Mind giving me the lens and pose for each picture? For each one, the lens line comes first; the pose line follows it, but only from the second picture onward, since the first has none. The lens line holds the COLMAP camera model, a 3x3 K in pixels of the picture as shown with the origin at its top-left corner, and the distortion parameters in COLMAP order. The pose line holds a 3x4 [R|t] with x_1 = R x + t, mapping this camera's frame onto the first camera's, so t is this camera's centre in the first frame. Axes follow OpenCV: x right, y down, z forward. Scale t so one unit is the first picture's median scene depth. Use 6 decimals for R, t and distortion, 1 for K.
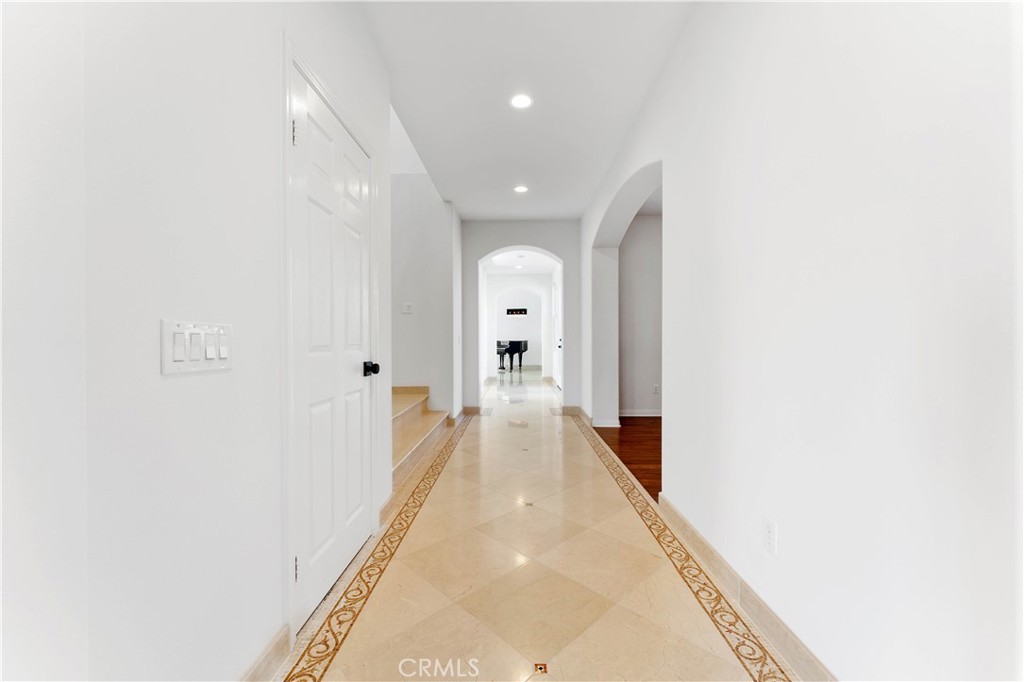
lens RADIAL K [[415.3, 0, 511.9], [0, 415.3, 339.8], [0, 0, 1]] dist [0.003846, -0.000282]
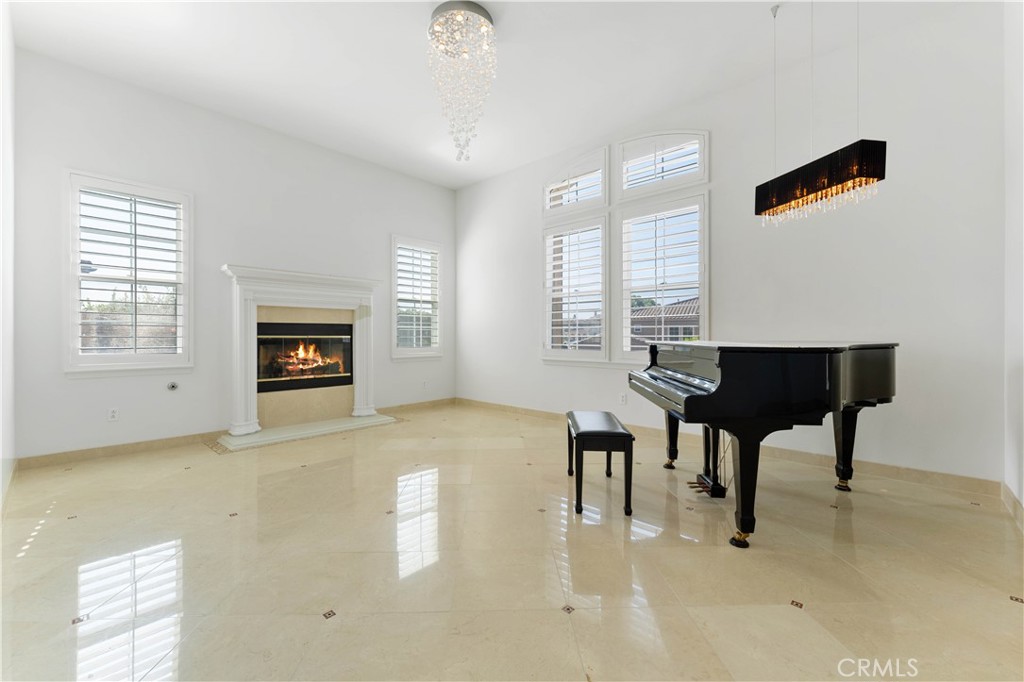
lens RADIAL K [[415.3, 0, 512.9], [0, 415.3, 338.2], [0, 0, 1]] dist [0.003846, -0.000282]
pose [[0.746488, 0.000770, -0.665399, 0.035368], [-0.000834, 1.000000, 0.000221, -0.000151], [0.665399, 0.000391, 0.746488, 0.787204]]
